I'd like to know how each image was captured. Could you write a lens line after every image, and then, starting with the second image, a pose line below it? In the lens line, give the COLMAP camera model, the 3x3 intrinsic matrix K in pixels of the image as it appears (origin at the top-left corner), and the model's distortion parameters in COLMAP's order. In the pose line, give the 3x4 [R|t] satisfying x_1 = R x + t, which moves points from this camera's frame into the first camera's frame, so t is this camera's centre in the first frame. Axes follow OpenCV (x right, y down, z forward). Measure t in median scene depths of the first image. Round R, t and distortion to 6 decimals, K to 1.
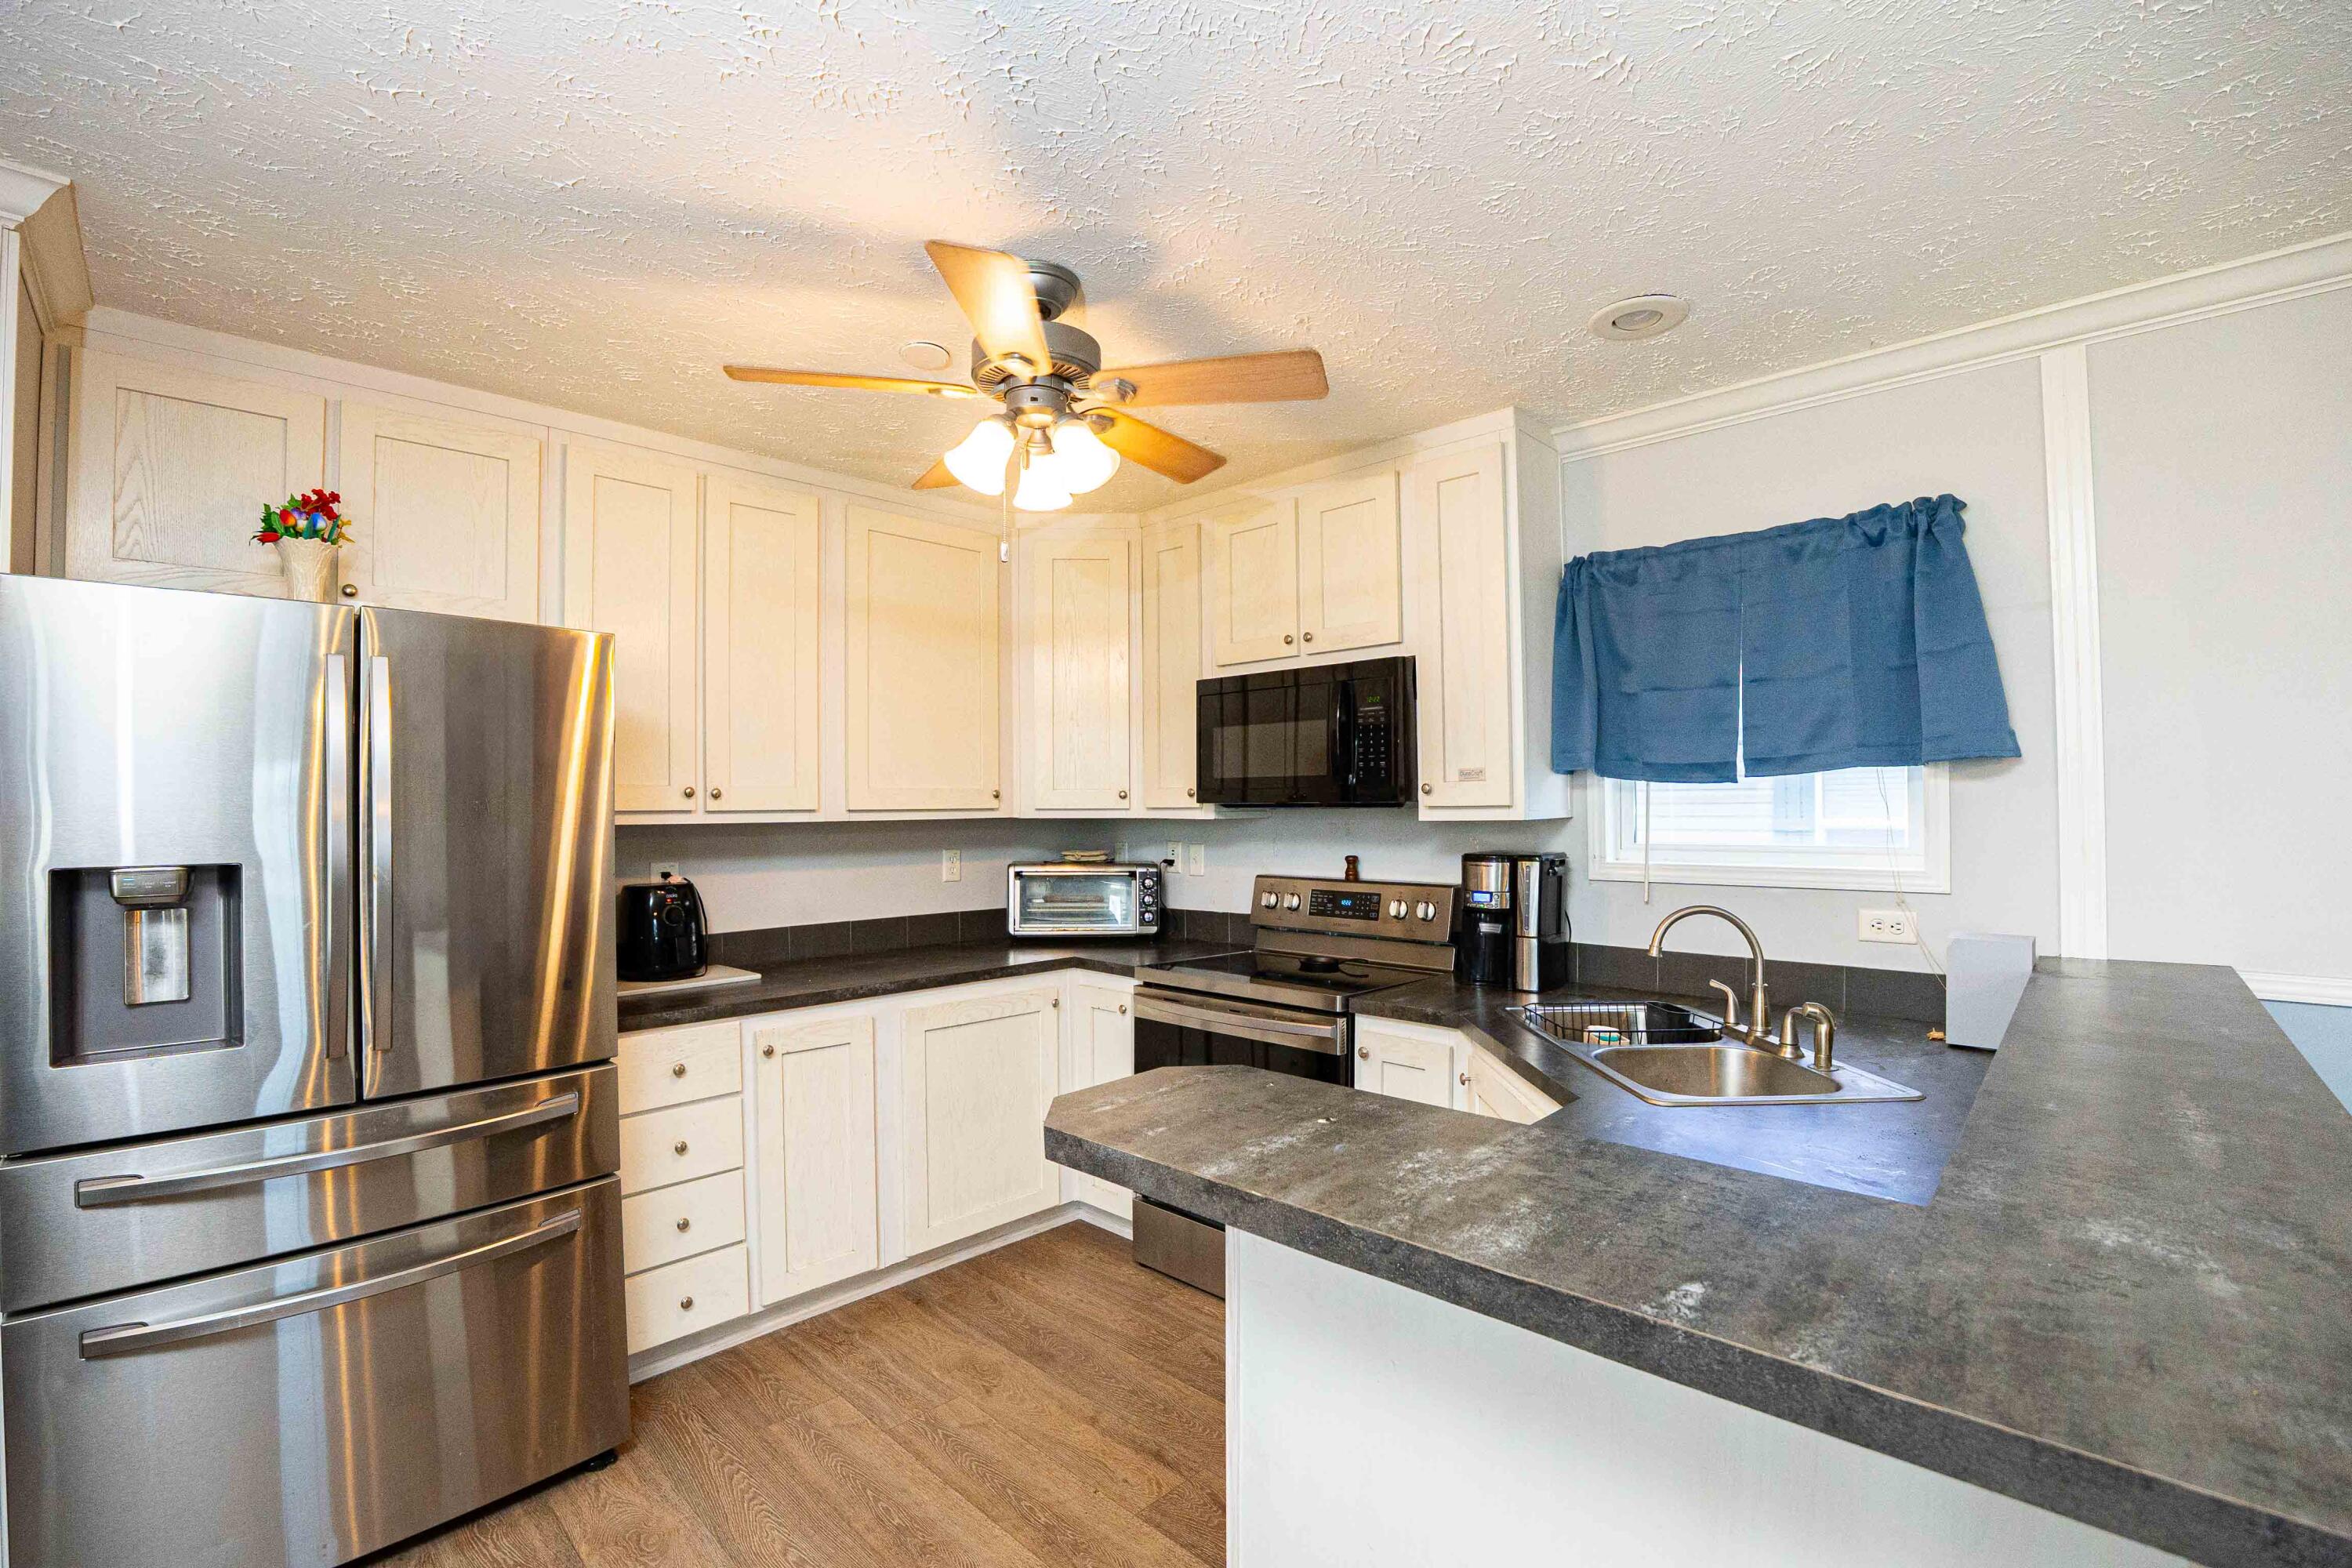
lens RADIAL K [[1011.1, 0, 1124.1], [0, 1011.1, 791.6], [0, 0, 1]] dist [-0.061795, -0.000025]
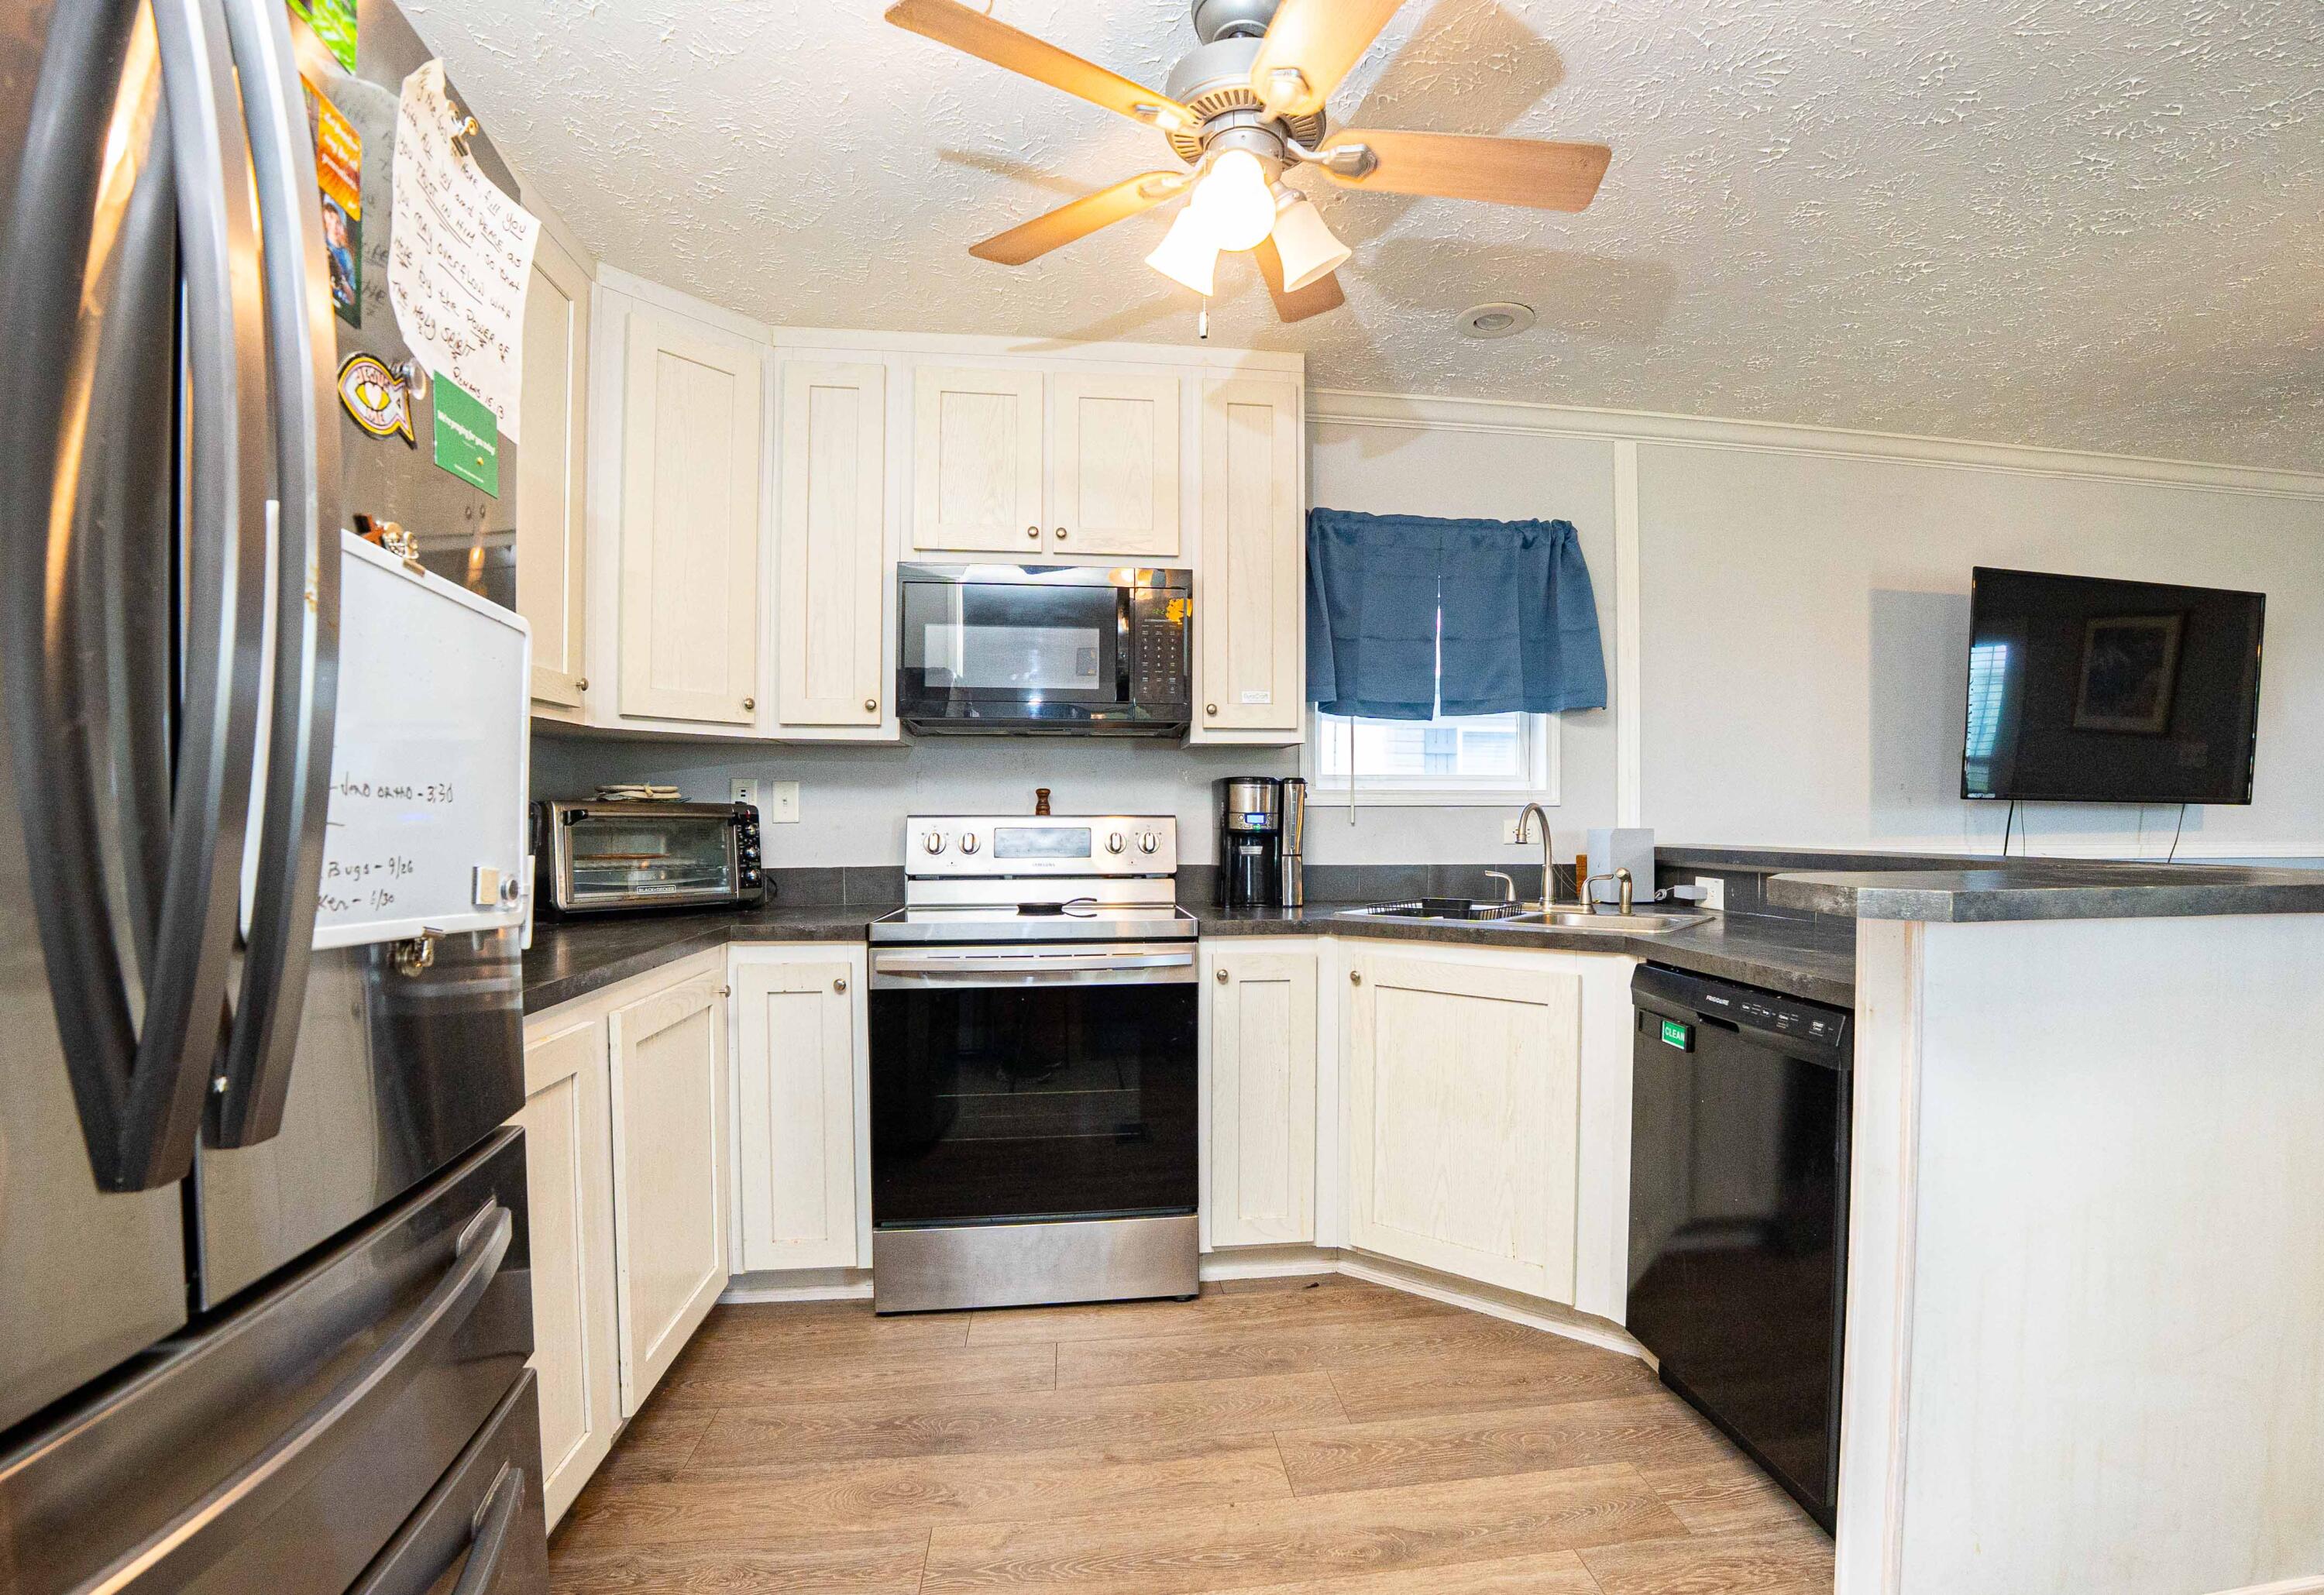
lens RADIAL K [[1096.5, 0, 1225.9], [0, 1096.5, 823.2], [0, 0, 1]] dist [-0.069825, -0.000013]
pose [[0.589392, 0.004200, 0.807837, -0.576260], [-0.019766, 0.999762, 0.009223, 0.102344], [-0.807606, -0.021404, 0.589334, 0.372577]]
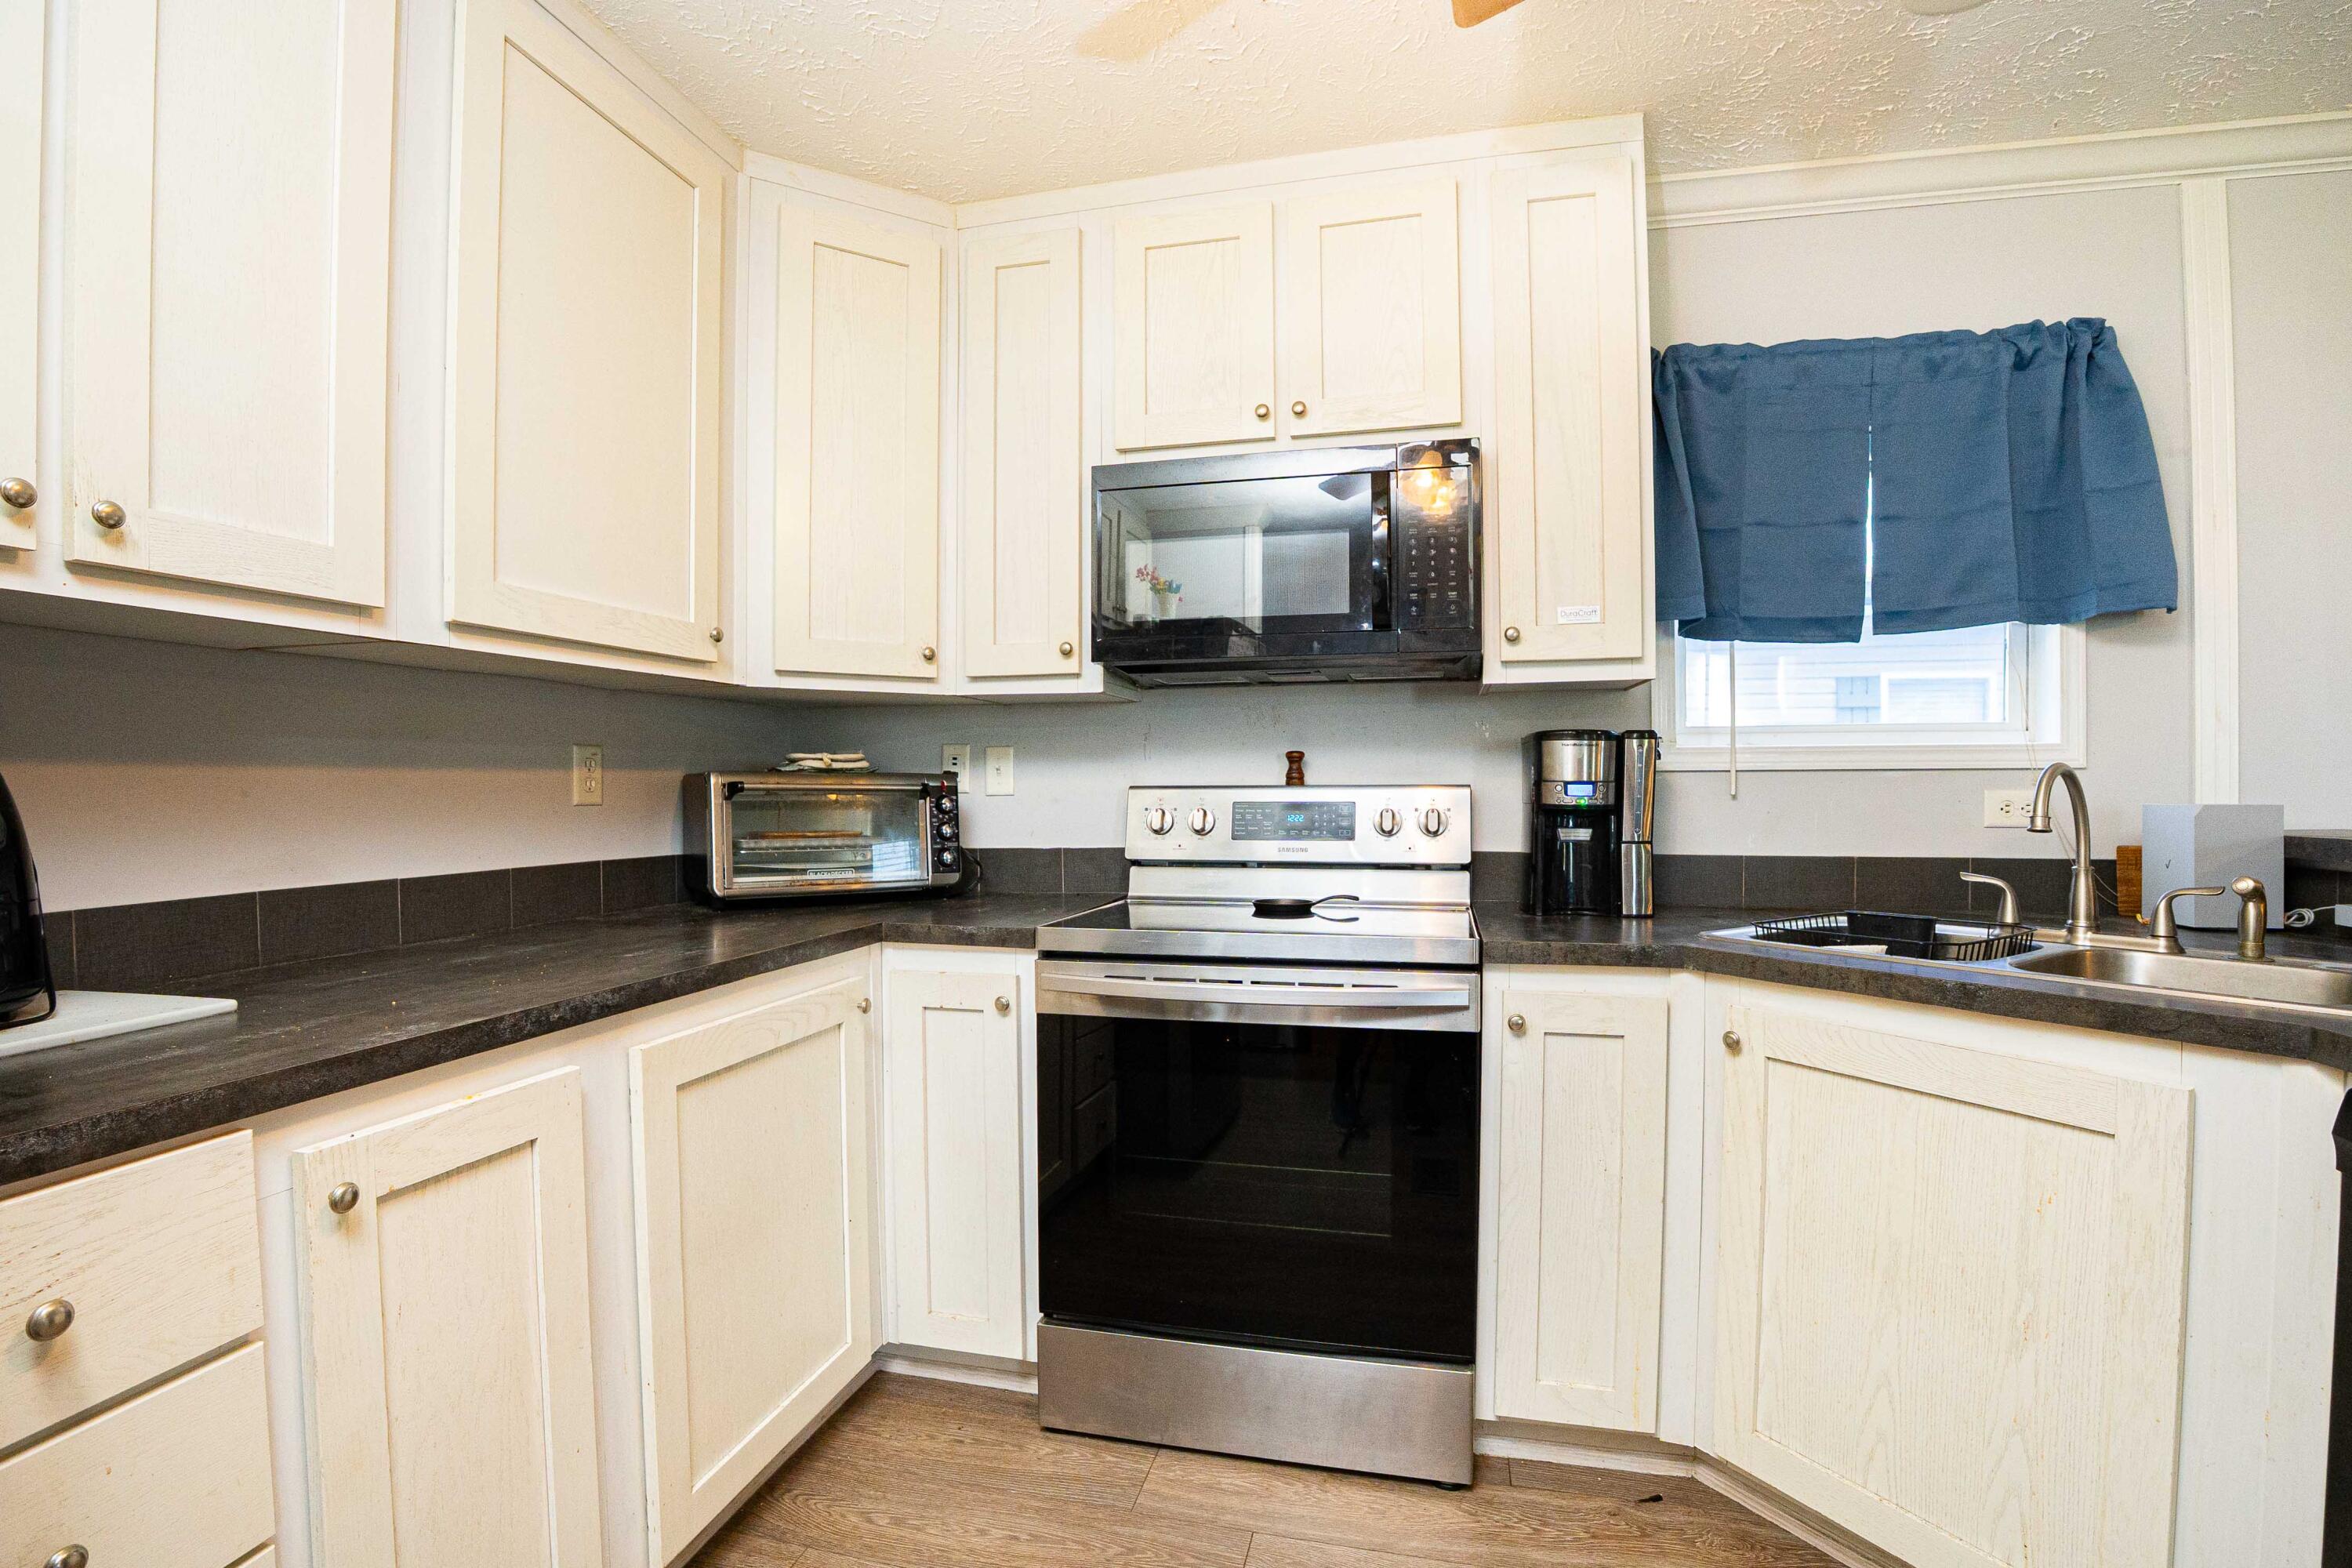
lens RADIAL K [[1081.3, 0, 1169.9], [0, 1081.3, 794.6], [0, 0, 1]] dist [-0.073283, 0.017239]
pose [[0.847825, 0.000984, 0.530275, -0.300187], [-0.013081, 0.999733, 0.019060, 0.100161], [-0.530114, -0.023096, 0.847612, 0.519874]]
